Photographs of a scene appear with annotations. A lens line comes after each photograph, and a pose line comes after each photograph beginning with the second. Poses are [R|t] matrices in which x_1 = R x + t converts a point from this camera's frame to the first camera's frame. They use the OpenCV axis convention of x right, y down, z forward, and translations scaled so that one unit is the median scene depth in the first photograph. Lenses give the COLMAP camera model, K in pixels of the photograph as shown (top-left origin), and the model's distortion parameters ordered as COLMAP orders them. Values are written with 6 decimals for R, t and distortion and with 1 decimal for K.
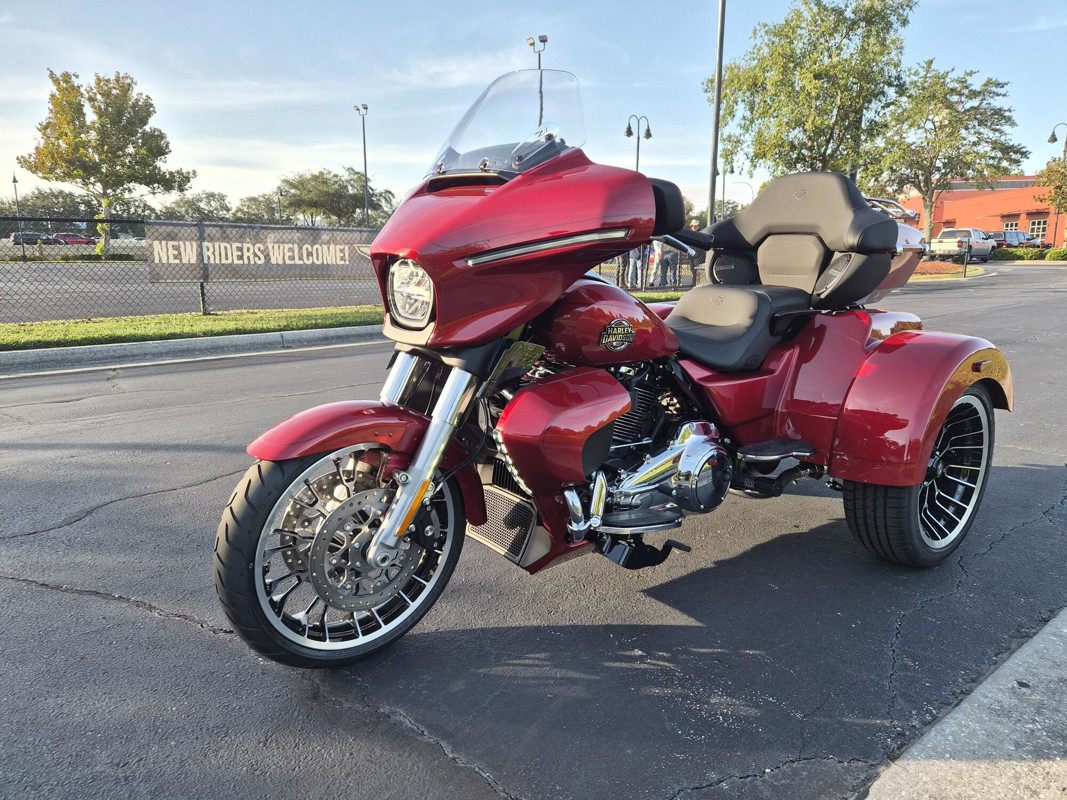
lens RADIAL K [[717.0, 0, 536.0], [0, 717.0, 395.9], [0, 0, 1]] dist [0.052901, -0.042876]
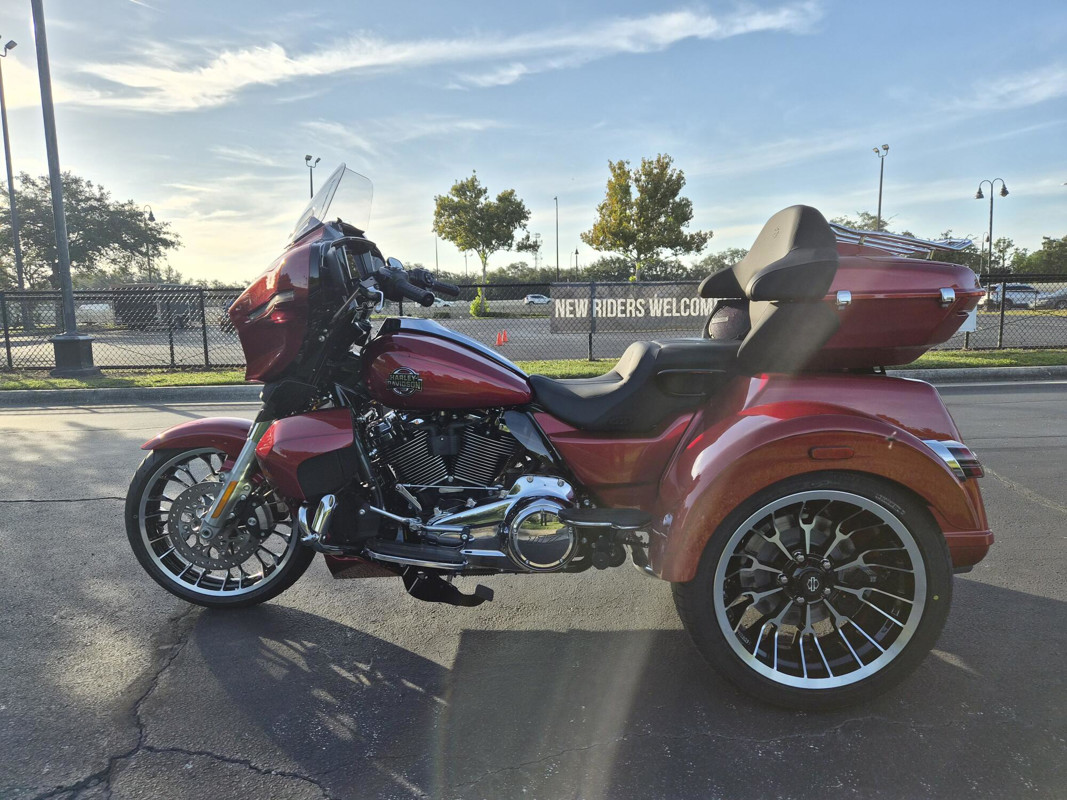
lens RADIAL K [[717.0, 0, 527.4], [0, 717.0, 404.4], [0, 0, 1]] dist [0.052901, -0.042876]
pose [[0.767349, 0.069451, -0.637457, 0.188729], [-0.105601, 0.994231, -0.018798, -0.009489], [0.632474, 0.081741, 0.770257, 0.050386]]
